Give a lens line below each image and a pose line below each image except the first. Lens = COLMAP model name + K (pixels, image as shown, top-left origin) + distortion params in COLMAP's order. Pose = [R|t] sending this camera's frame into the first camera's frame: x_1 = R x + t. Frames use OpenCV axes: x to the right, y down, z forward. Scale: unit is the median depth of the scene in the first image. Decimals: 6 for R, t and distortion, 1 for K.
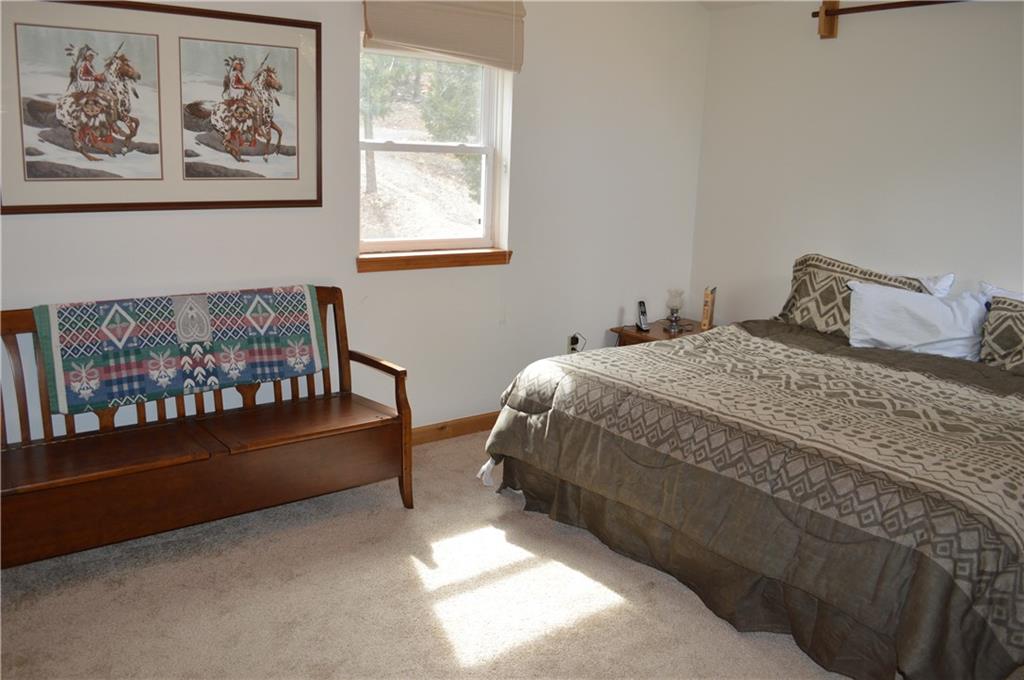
lens RADIAL K [[813.0, 0, 512.0], [0, 813.0, 340.0], [0, 0, 1]] dist [-0.078606, -0.000455]
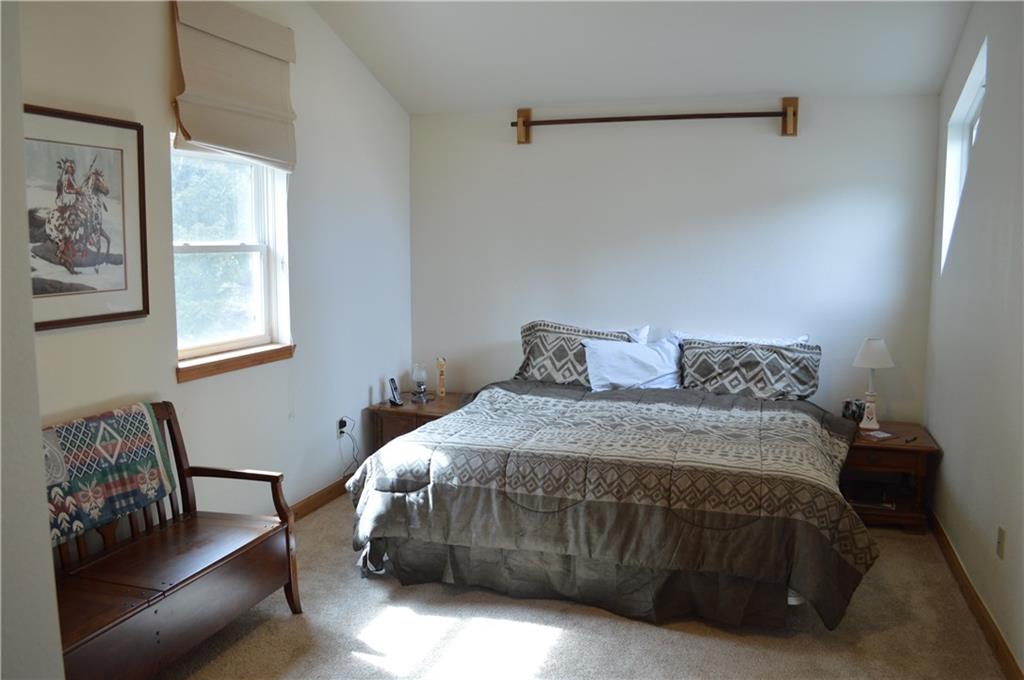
lens RADIAL K [[813.0, 0, 512.0], [0, 813.0, 340.0], [0, 0, 1]] dist [-0.078606, -0.000455]
pose [[0.828814, -0.098698, 0.550750, -0.423931], [0.146007, 0.988366, -0.042601, -0.041507], [-0.540138, 0.115721, 0.833582, 0.013453]]
